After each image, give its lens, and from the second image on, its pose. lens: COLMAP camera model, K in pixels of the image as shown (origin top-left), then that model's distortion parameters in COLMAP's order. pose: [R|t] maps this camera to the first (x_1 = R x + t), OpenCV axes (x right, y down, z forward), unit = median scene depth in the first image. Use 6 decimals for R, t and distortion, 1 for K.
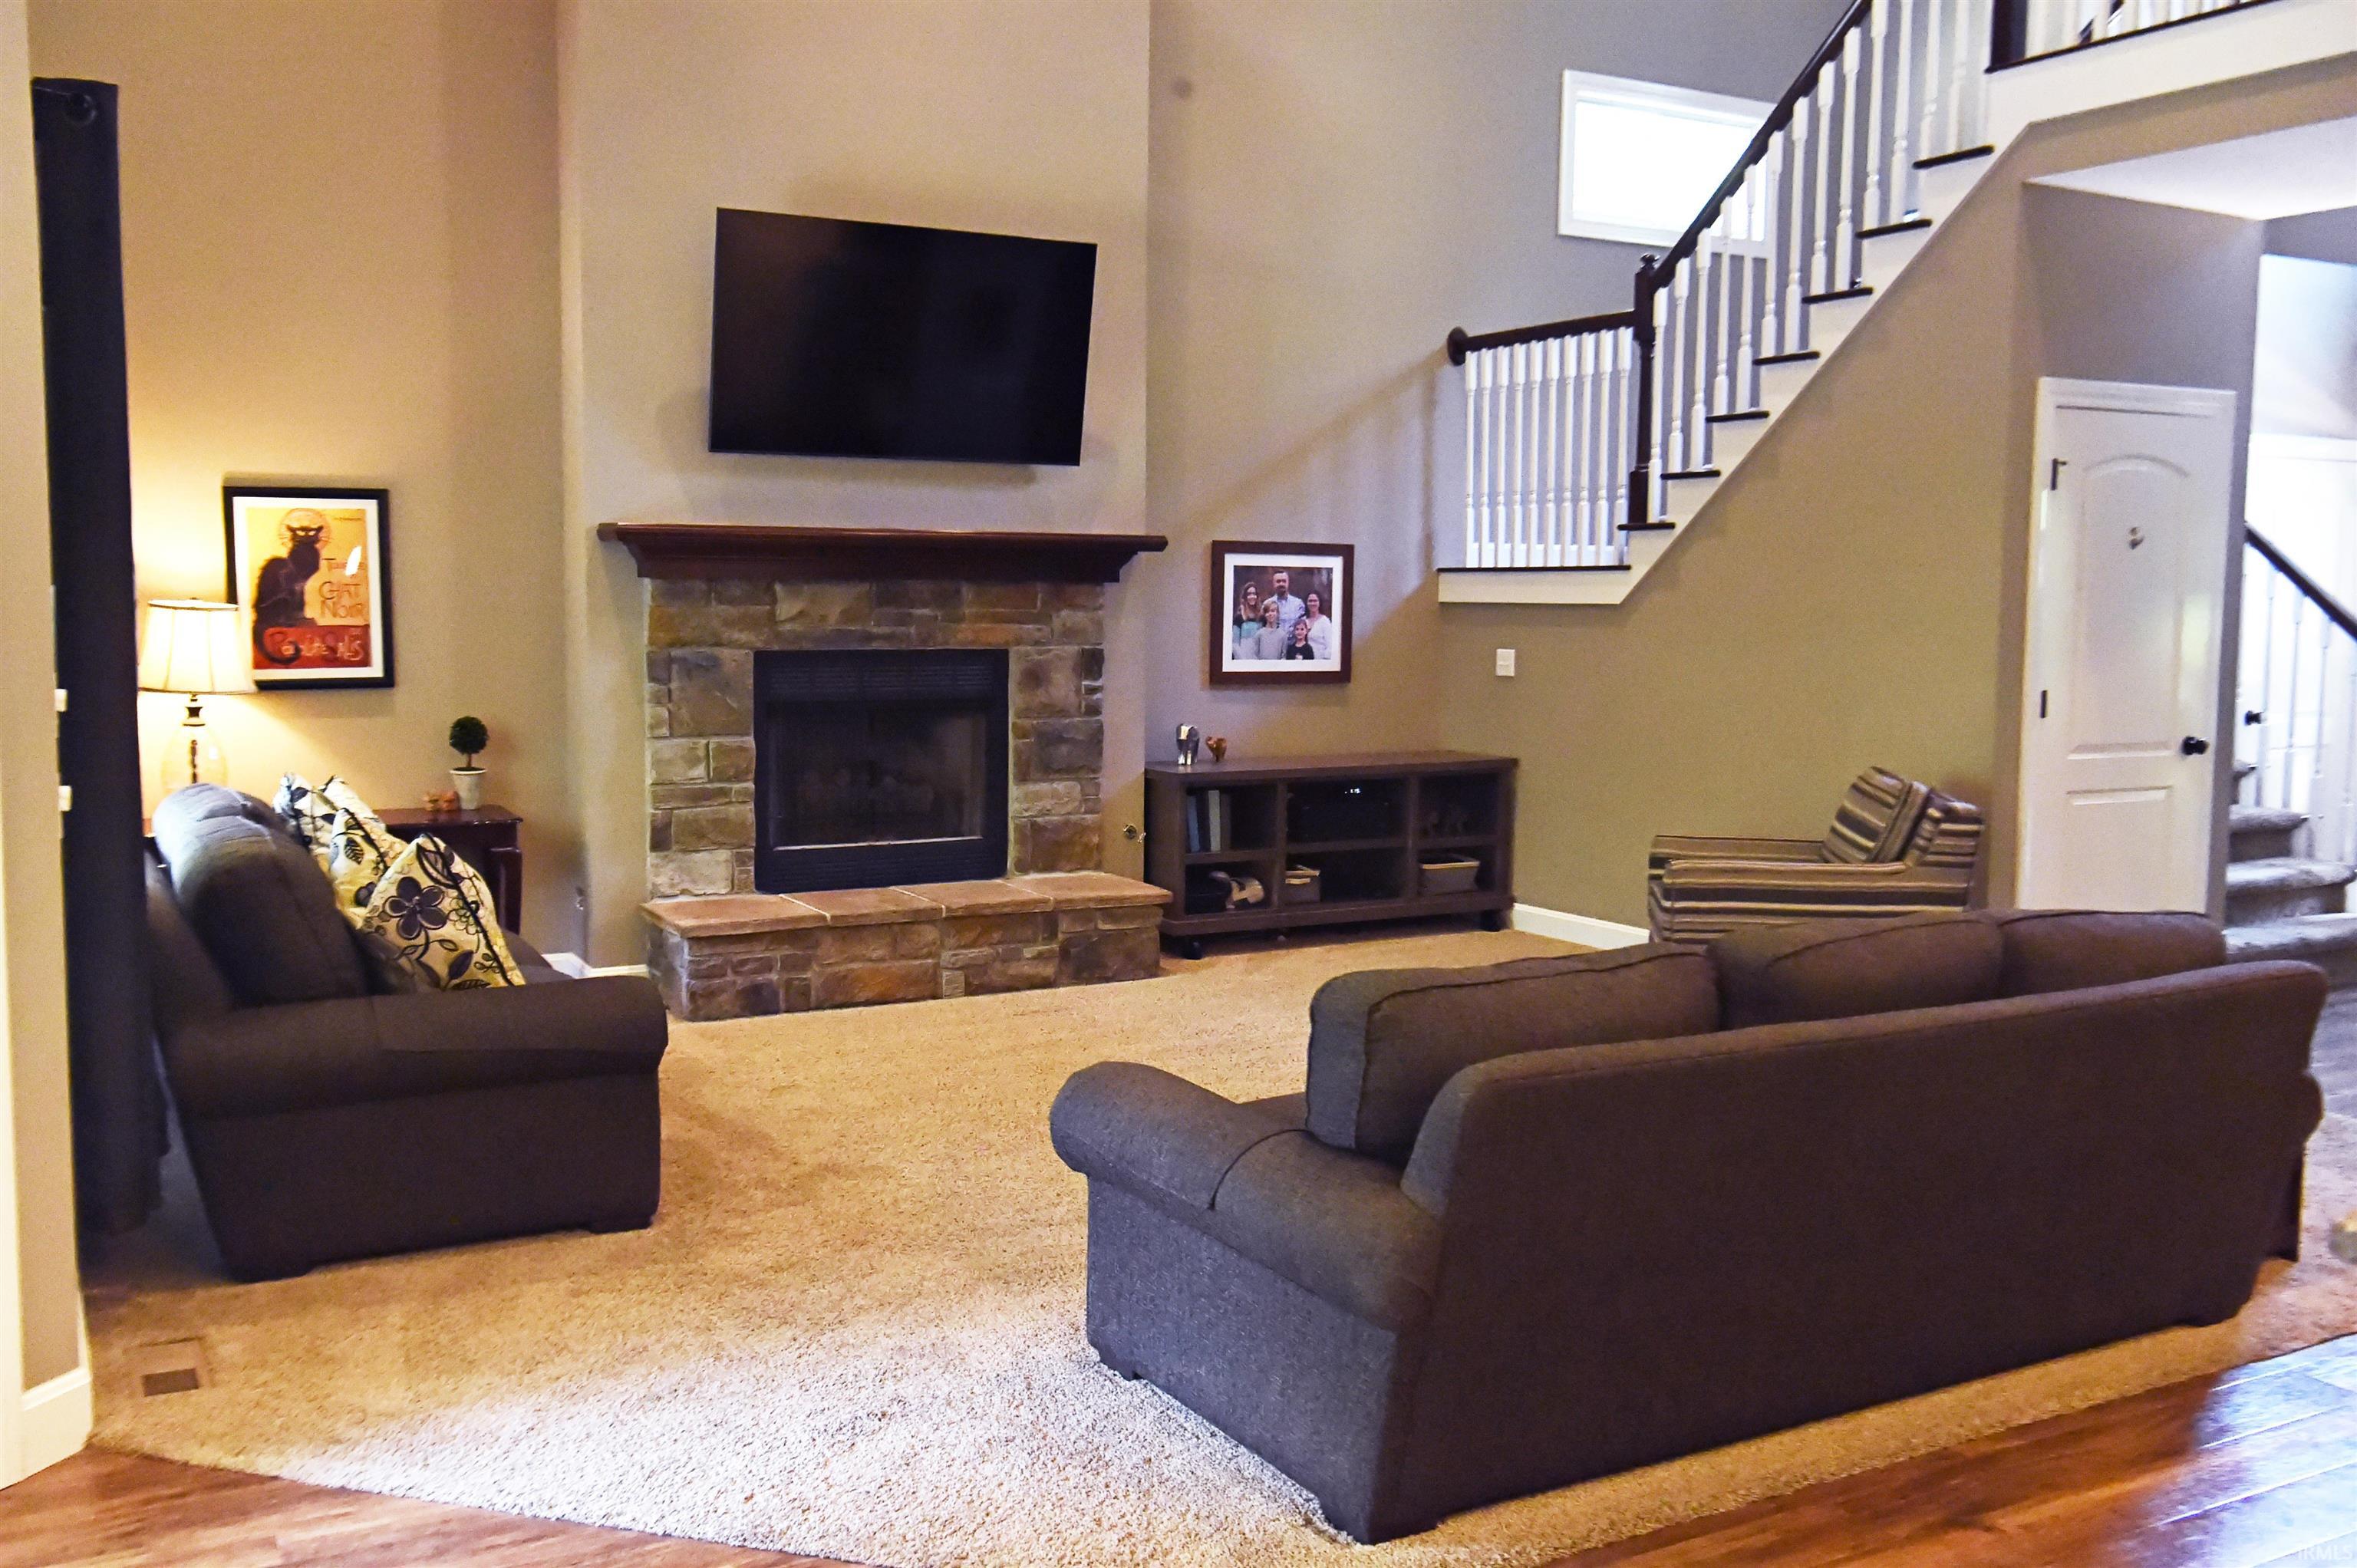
lens RADIAL K [[2009.8, 0, 1178.5], [0, 2009.8, 784.0], [0, 0, 1]] dist [-0.045594, -0.000652]
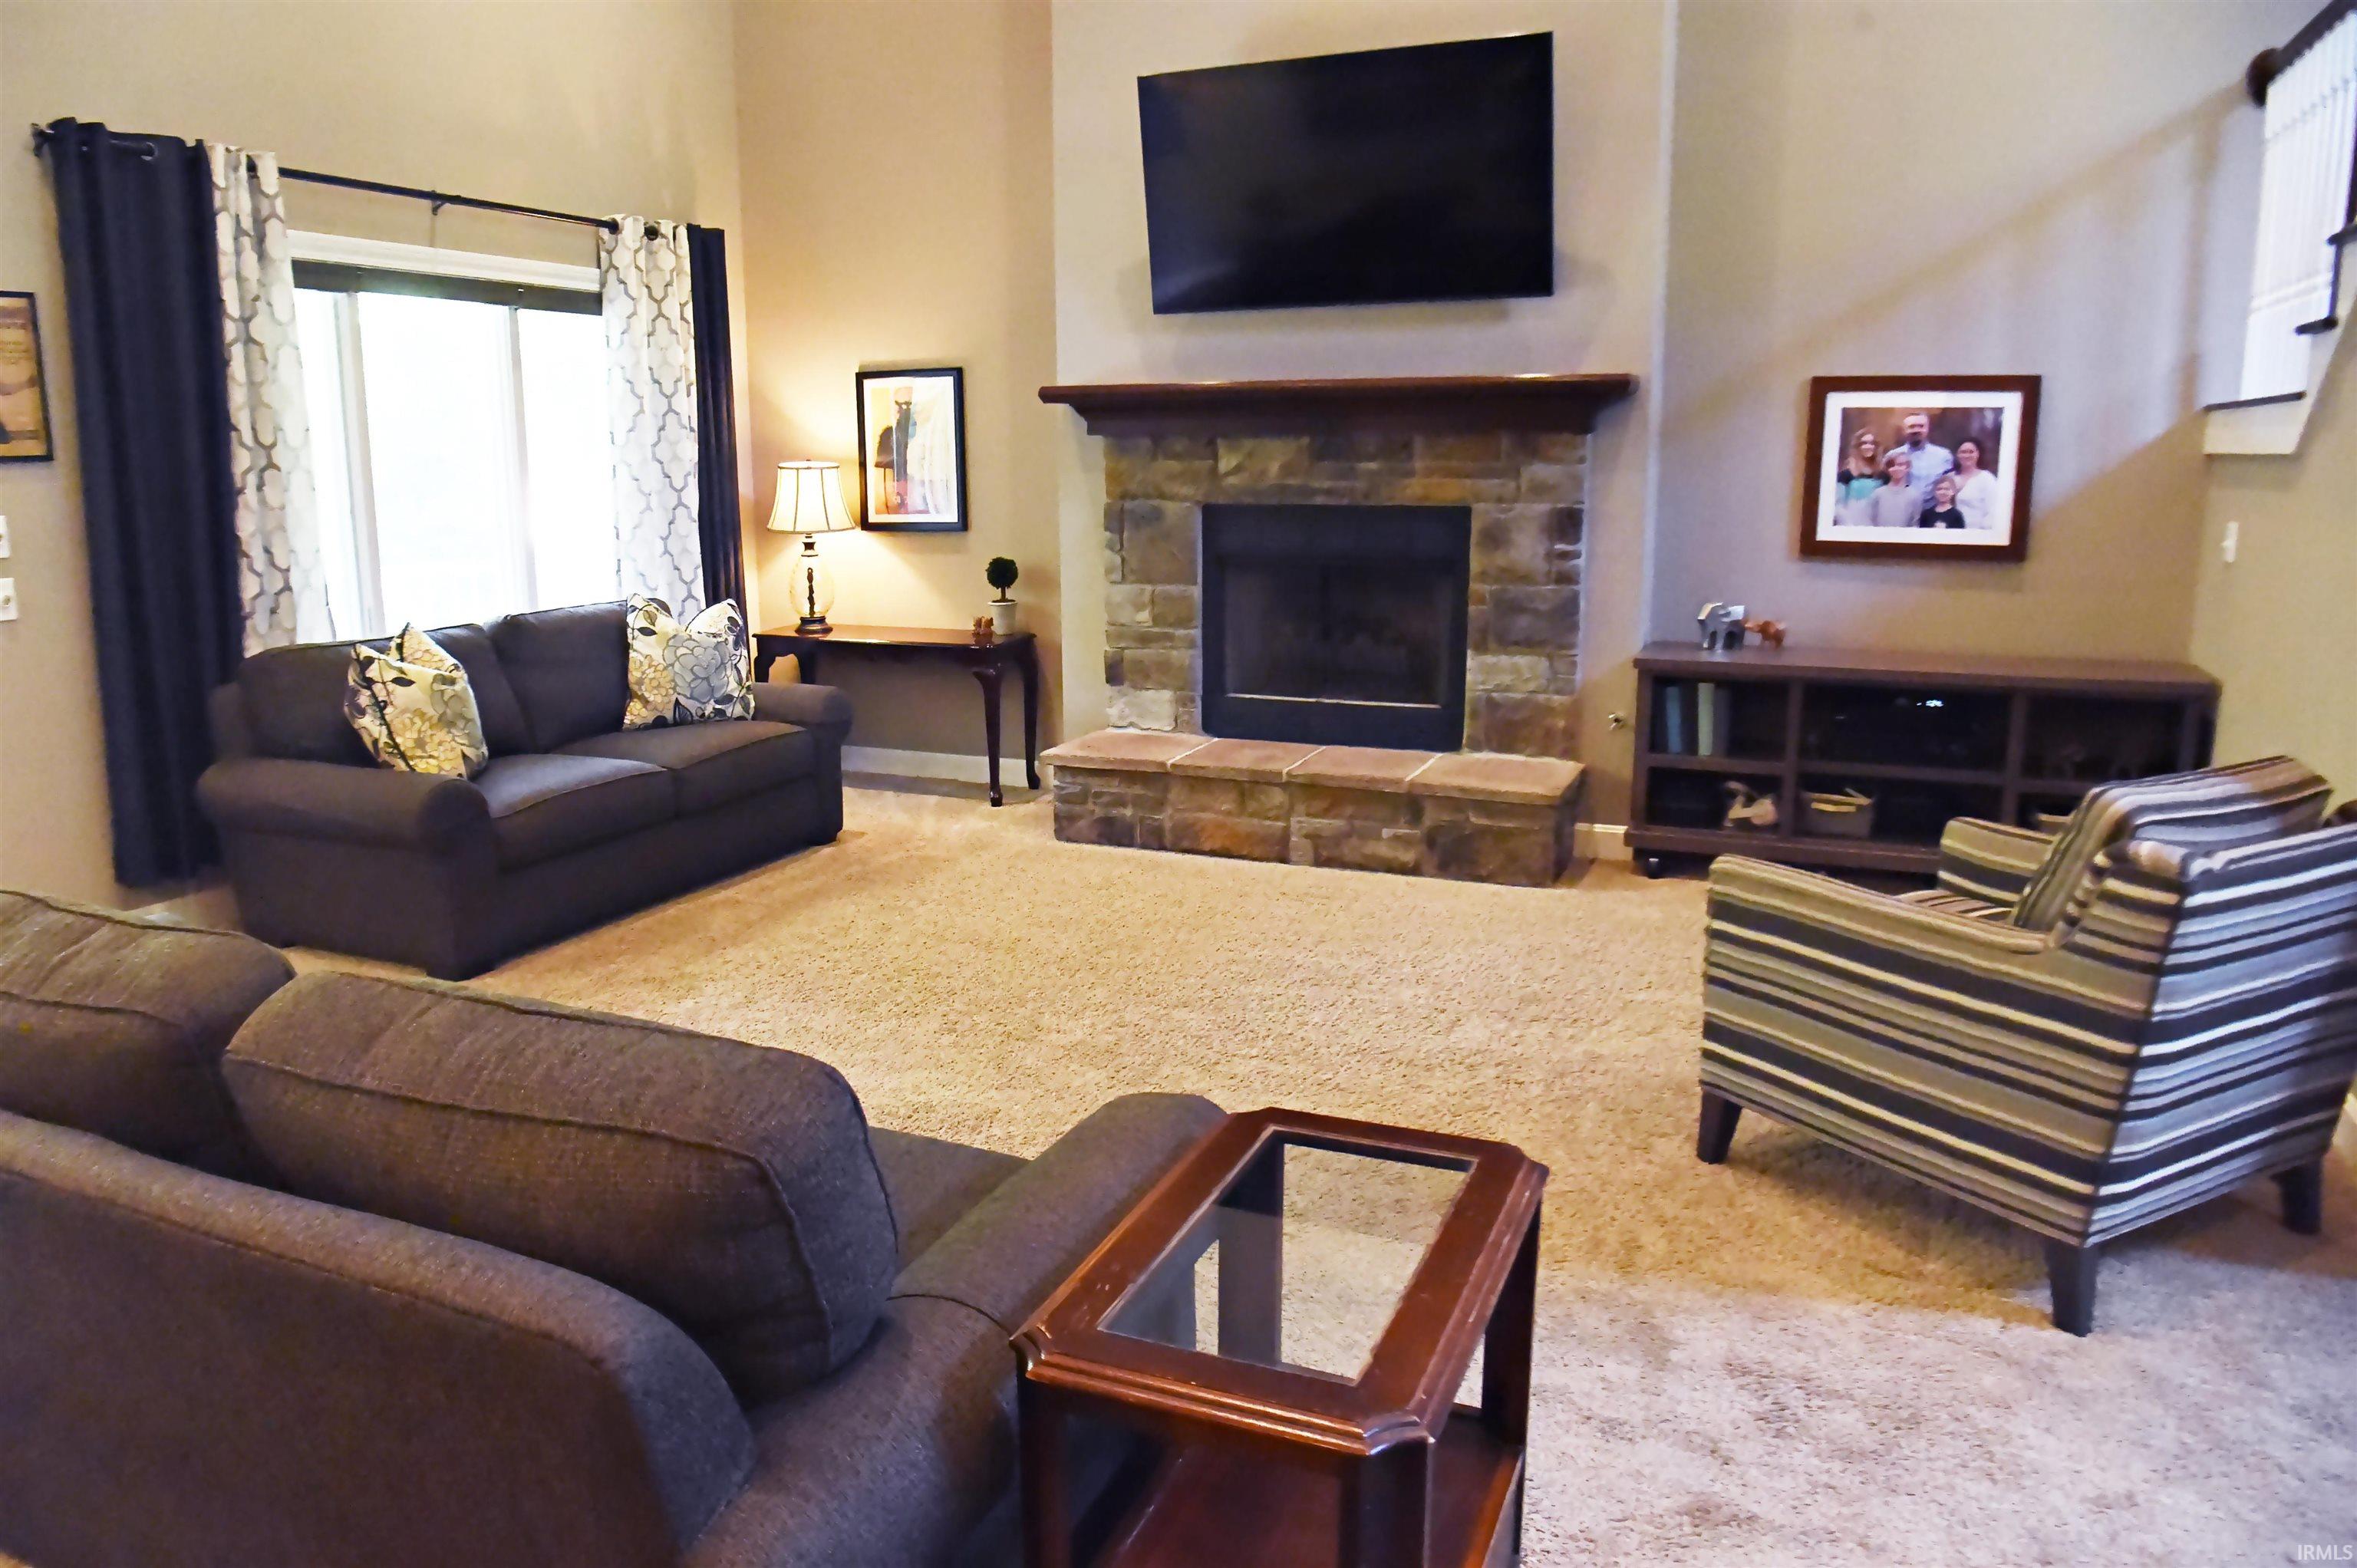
lens RADIAL K [[1616.3, 0, 1131.4], [0, 1616.3, 780.1], [0, 0, 1]] dist [-0.075812, 0.020417]
pose [[0.591369, 0.146588, -0.792966, 0.434781], [-0.061672, 0.988680, 0.136775, -0.035144], [0.804039, -0.031981, 0.593715, 0.445193]]
